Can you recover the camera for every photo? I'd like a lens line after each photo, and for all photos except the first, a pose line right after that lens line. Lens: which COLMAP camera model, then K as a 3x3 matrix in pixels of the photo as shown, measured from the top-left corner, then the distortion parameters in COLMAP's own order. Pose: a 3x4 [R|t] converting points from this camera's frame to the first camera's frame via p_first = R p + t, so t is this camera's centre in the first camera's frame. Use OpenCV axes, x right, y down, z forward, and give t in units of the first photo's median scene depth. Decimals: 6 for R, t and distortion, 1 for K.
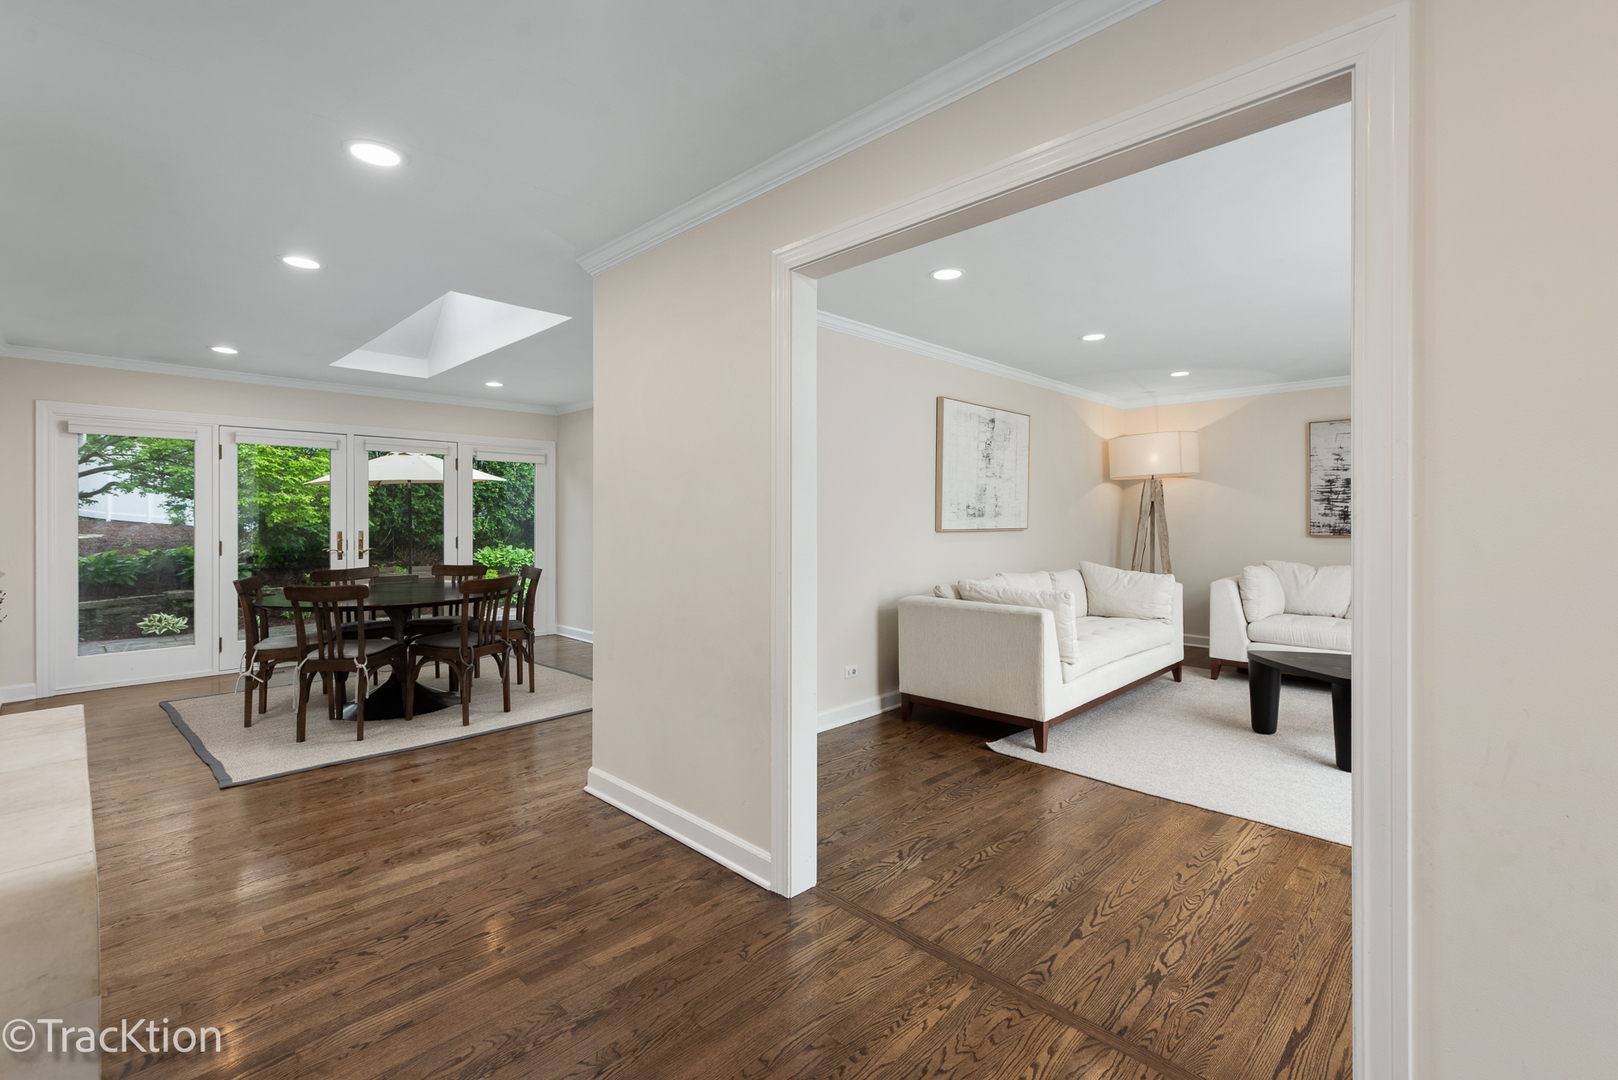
lens RADIAL K [[719.2, 0, 803.9], [0, 719.2, 532.2], [0, 0, 1]] dist [0.018468, -0.002813]
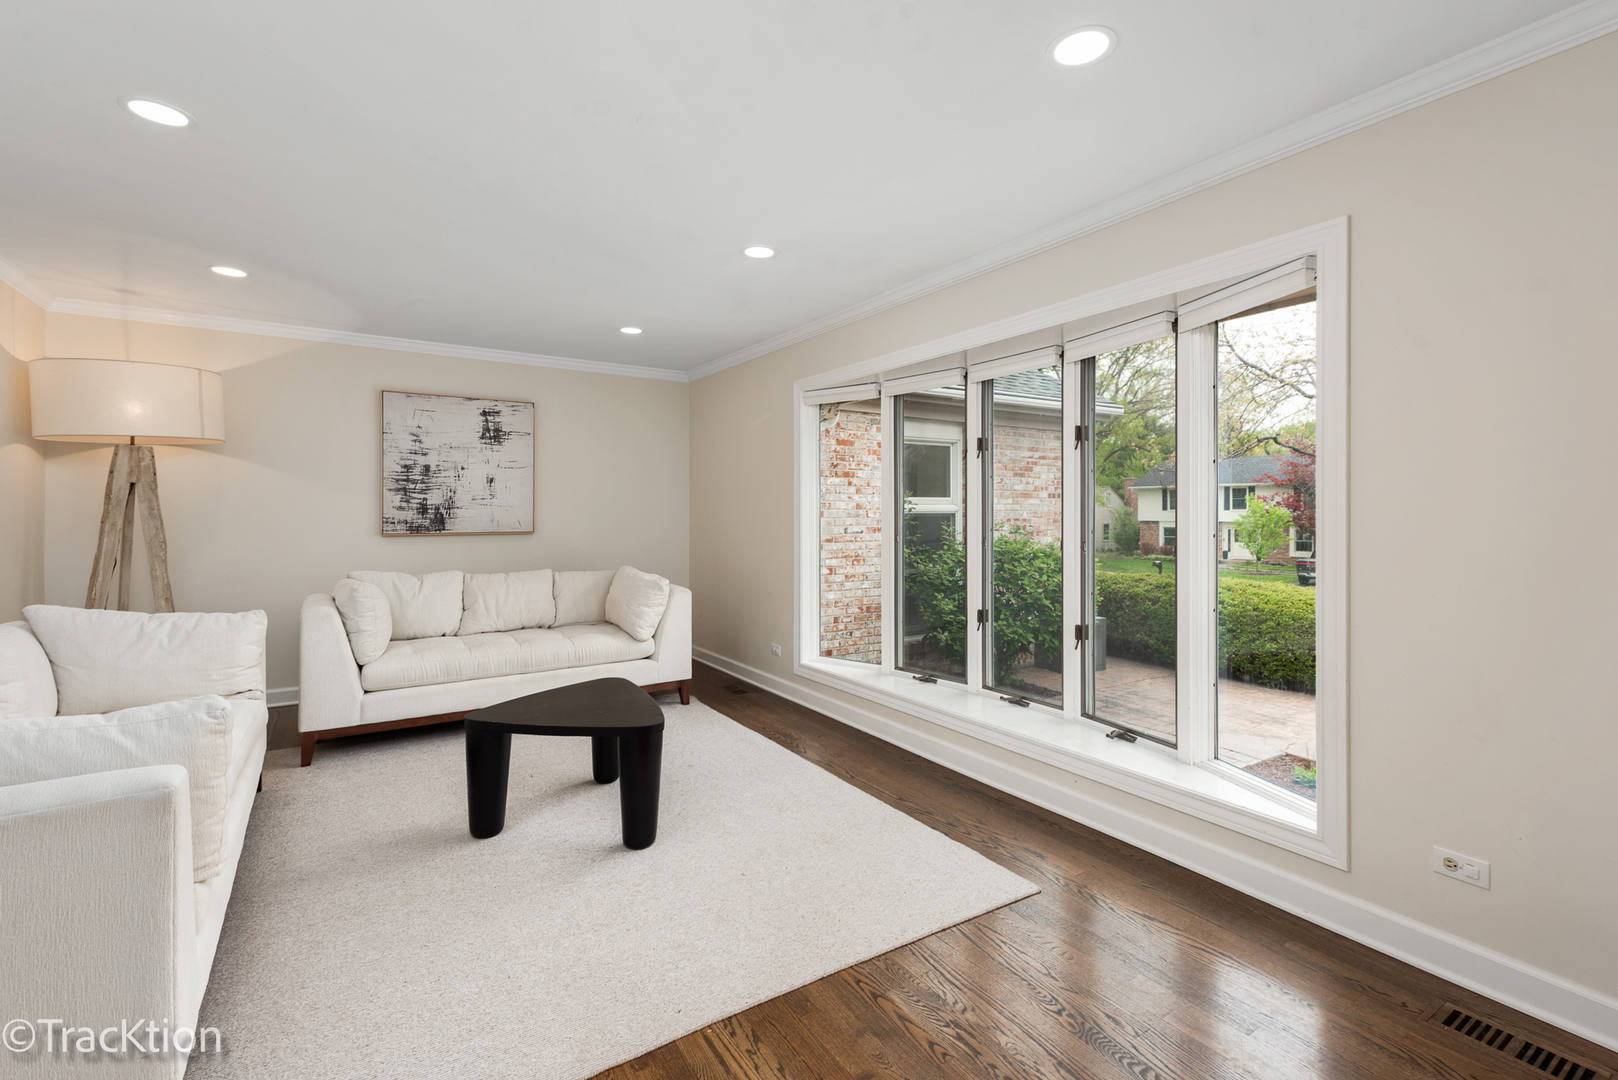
lens RADIAL K [[719.2, 0, 821.8], [0, 719.2, 509.0], [0, 0, 1]] dist [0.018468, -0.002813]
pose [[0.202839, 0.006118, 0.979193, 0.029059], [0.017533, 0.999797, -0.009879, -0.007228], [-0.979055, 0.019172, 0.202690, 0.384229]]
